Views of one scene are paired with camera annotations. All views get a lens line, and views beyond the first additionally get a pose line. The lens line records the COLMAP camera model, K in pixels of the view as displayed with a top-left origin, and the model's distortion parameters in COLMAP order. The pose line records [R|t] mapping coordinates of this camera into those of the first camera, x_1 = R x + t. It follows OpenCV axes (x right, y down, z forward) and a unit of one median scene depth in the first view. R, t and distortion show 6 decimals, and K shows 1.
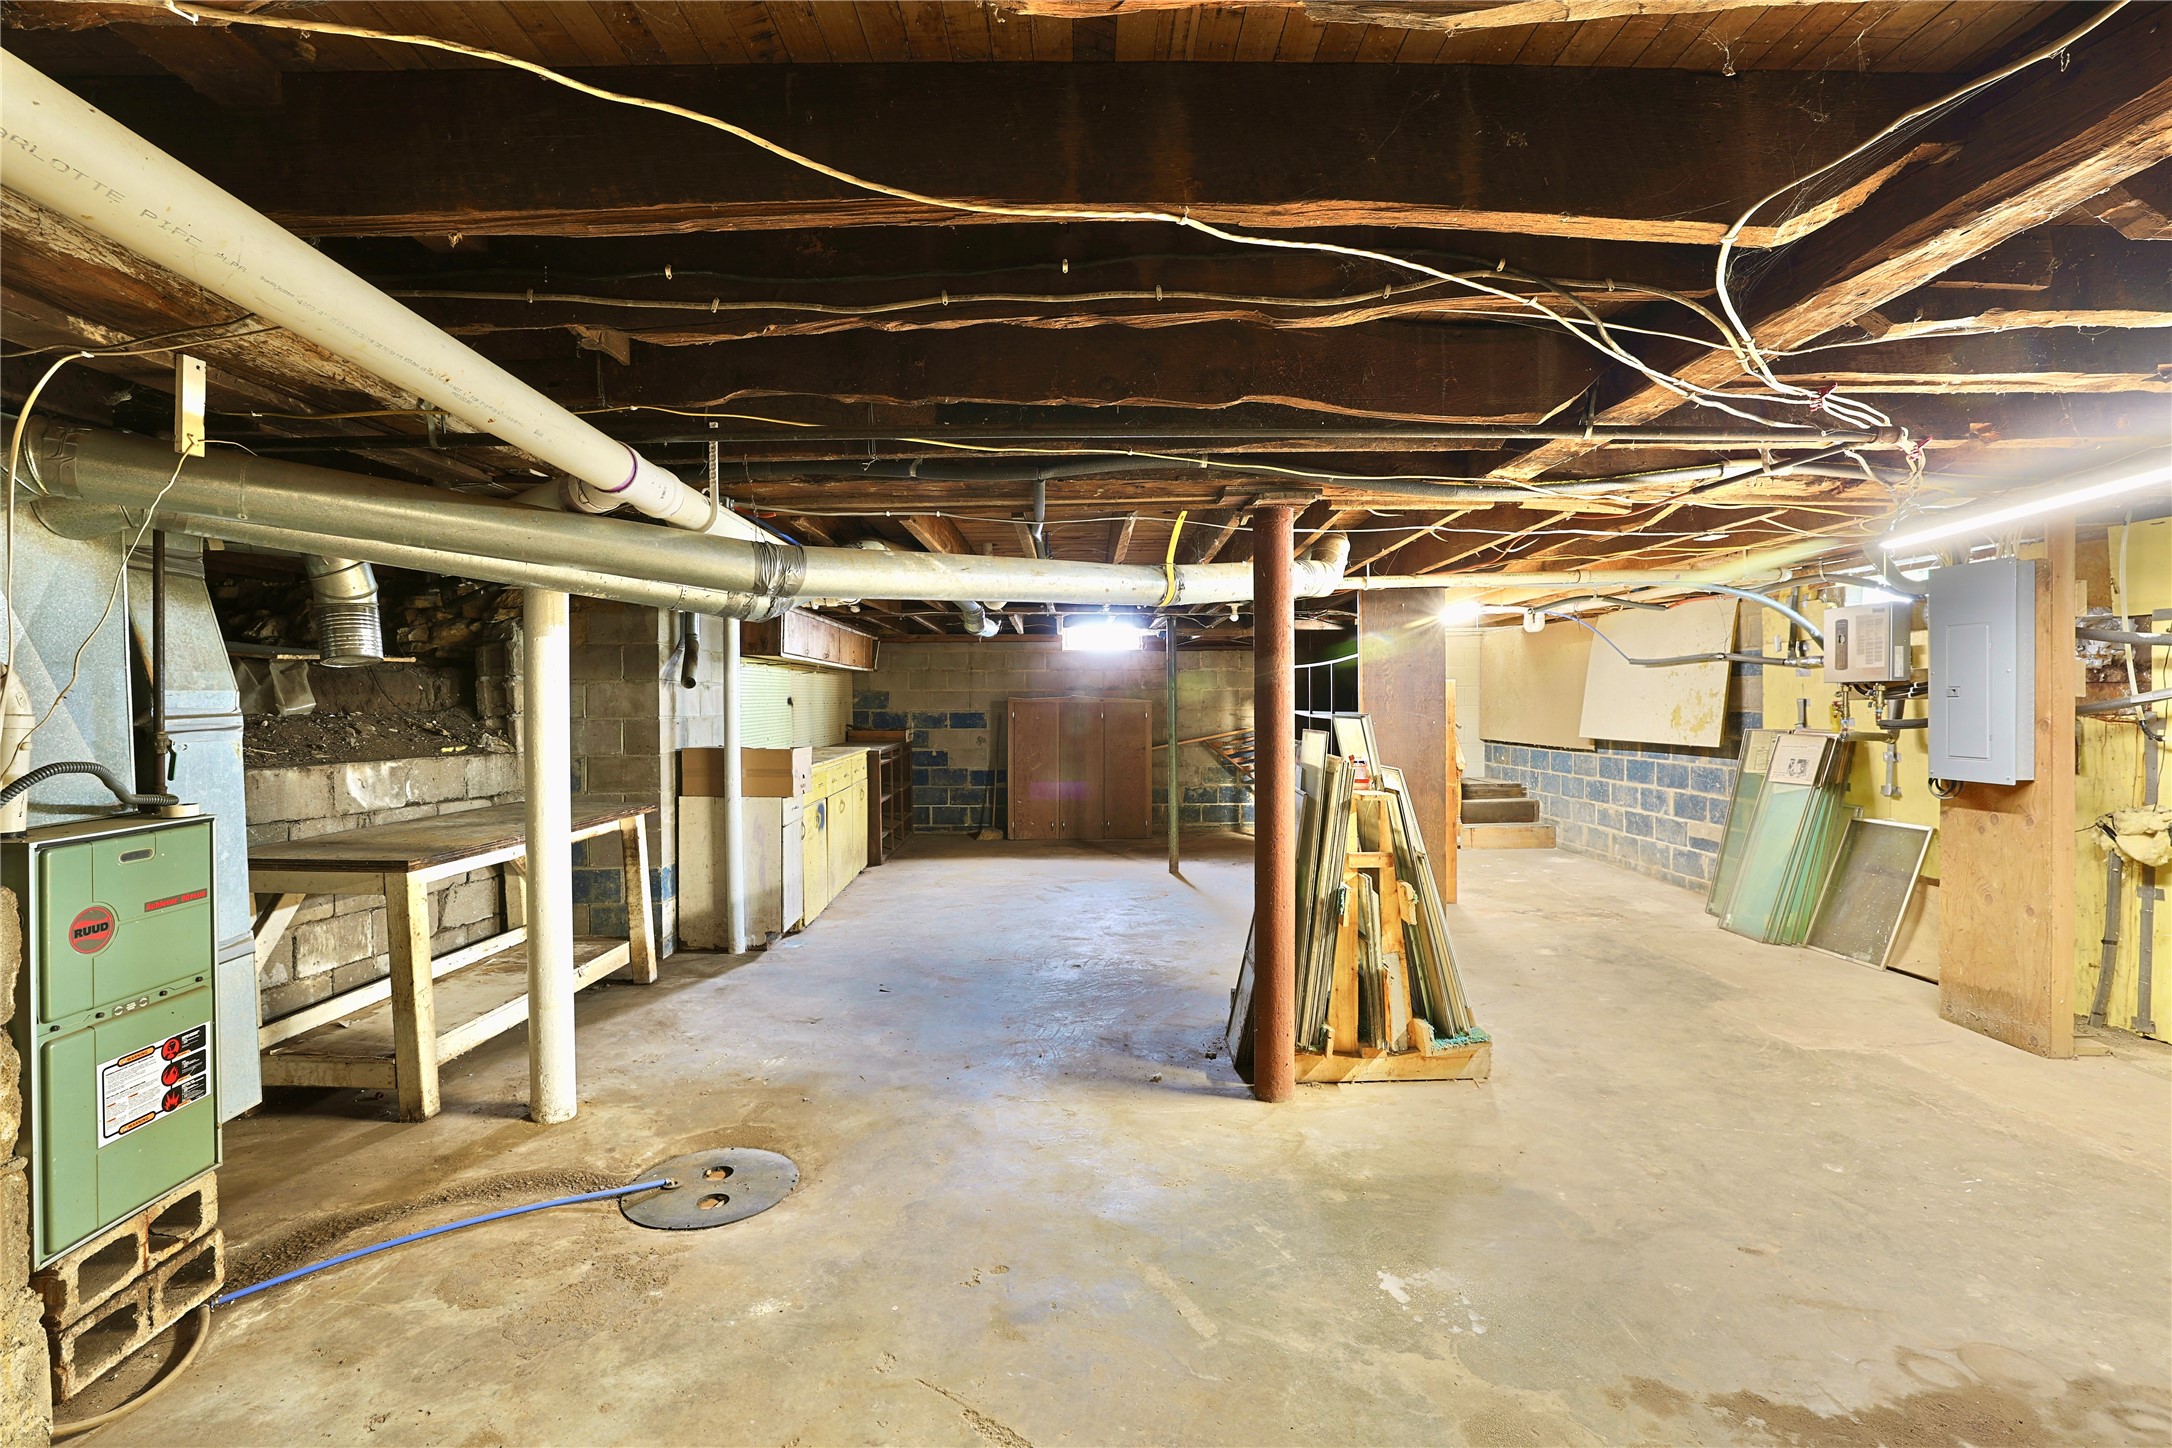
lens RADIAL K [[978.6, 0, 1081.7], [0, 978.6, 711.4], [0, 0, 1]] dist [-0.049391, 0.016393]
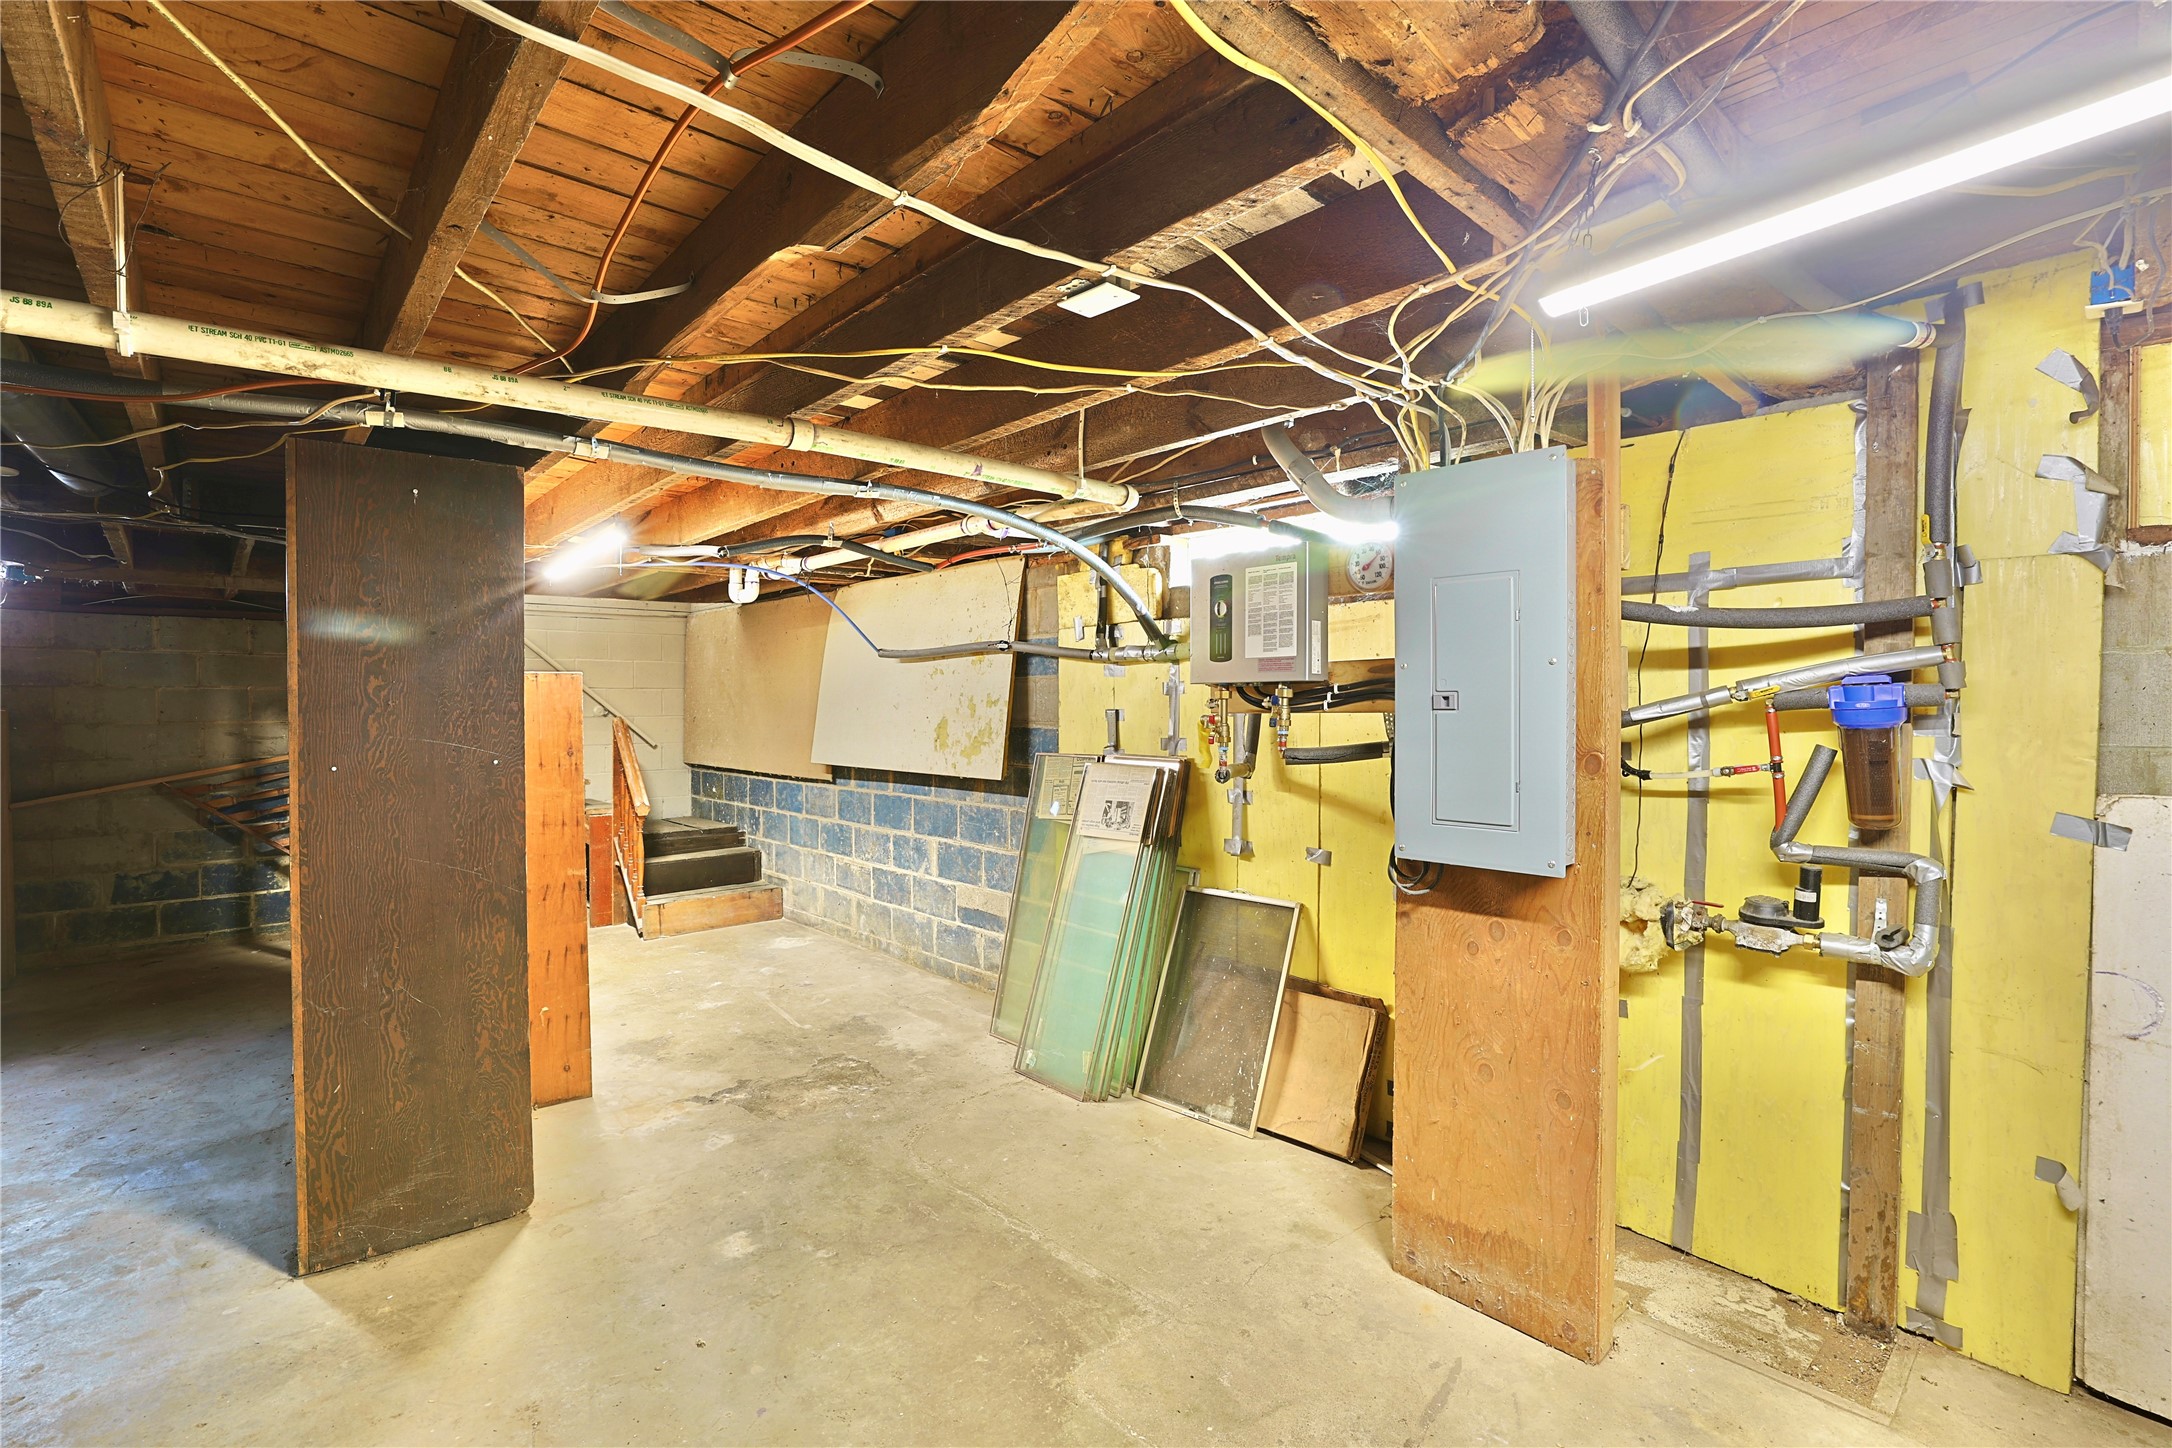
lens RADIAL K [[978.6, 0, 1081.7], [0, 978.6, 711.4], [0, 0, 1]] dist [-0.049391, 0.016393]
pose [[0.743464, -0.000785, 0.668776, 0.240516], [0.004653, 0.999981, -0.003999, -0.007925], [-0.668760, 0.006085, 0.743453, 0.440751]]
